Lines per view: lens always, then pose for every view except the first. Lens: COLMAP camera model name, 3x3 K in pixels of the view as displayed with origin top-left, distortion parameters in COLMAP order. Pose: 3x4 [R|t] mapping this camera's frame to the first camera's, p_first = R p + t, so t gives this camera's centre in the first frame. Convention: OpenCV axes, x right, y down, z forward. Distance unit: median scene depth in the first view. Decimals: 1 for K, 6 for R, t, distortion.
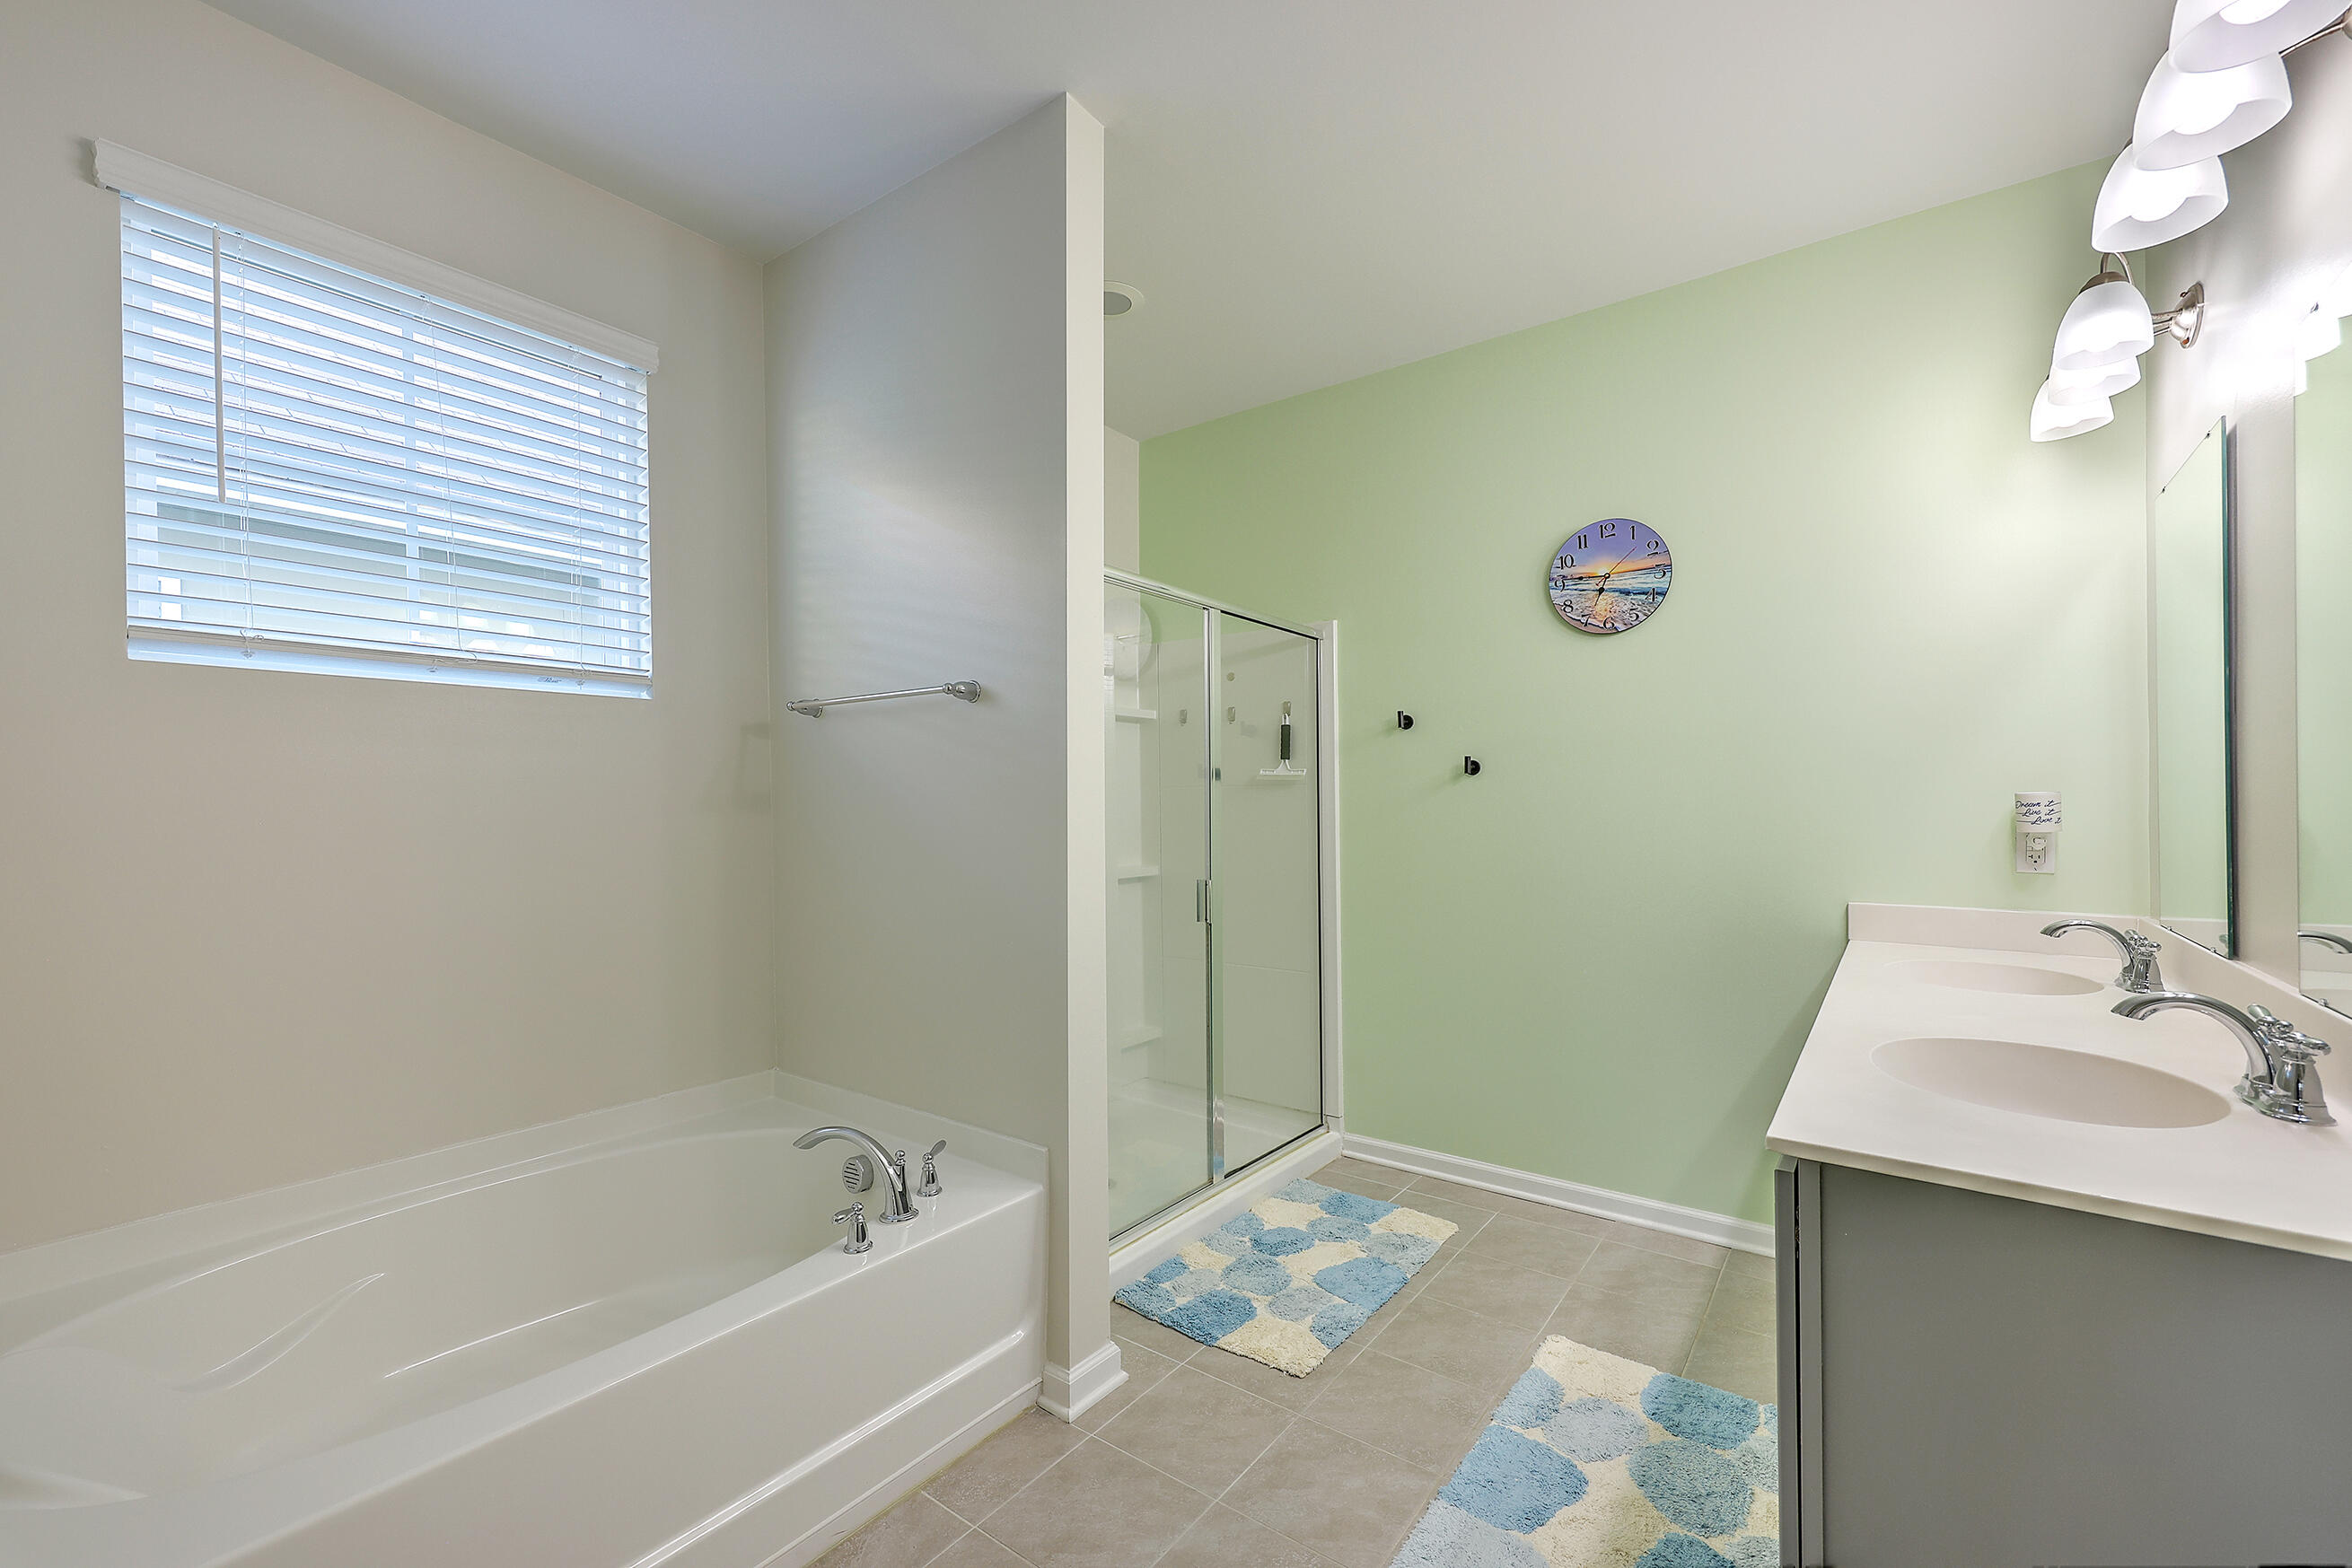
lens RADIAL K [[953.2, 0, 1188.1], [0, 953.2, 786.7], [0, 0, 1]] dist [0.002784, 0.000187]
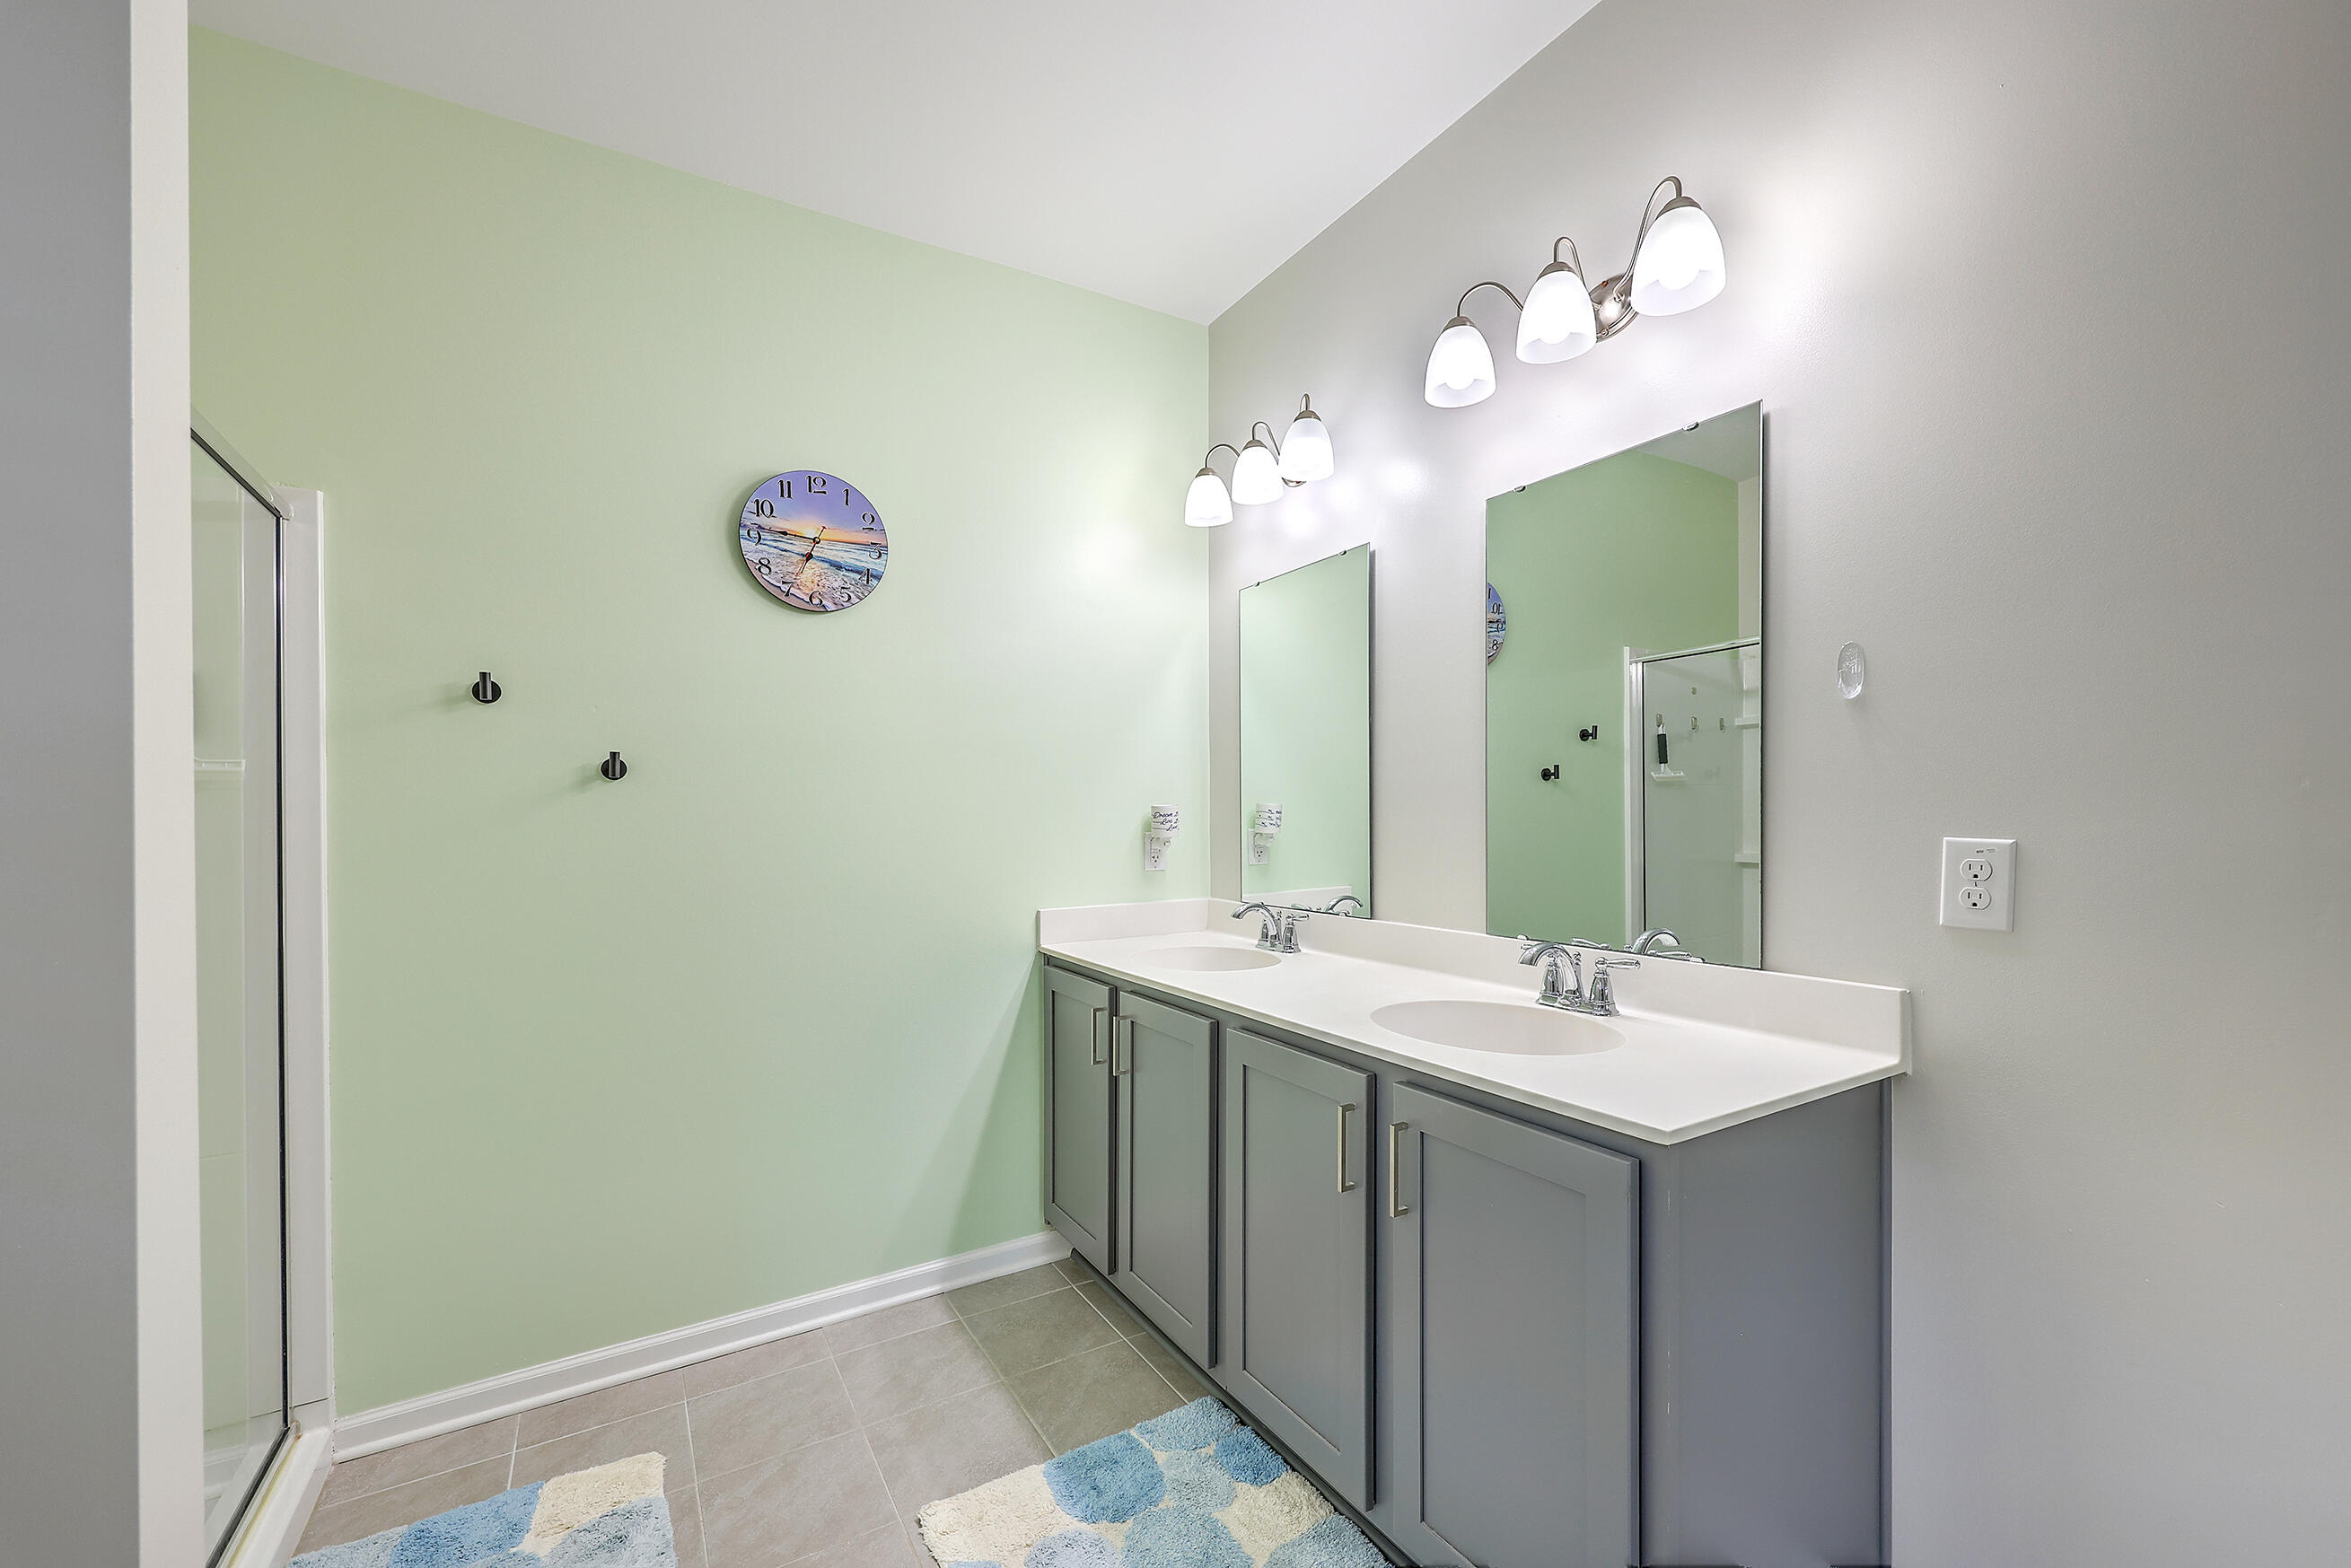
lens RADIAL K [[953.3, 0, 1176.0], [0, 953.3, 804.9], [0, 0, 1]] dist [0.002989, 0.000132]
pose [[0.383204, 0.006532, 0.923641, -0.197338], [-0.000695, 0.999977, -0.006783, 0.011244], [-0.923664, 0.001957, 0.383199, 0.404673]]
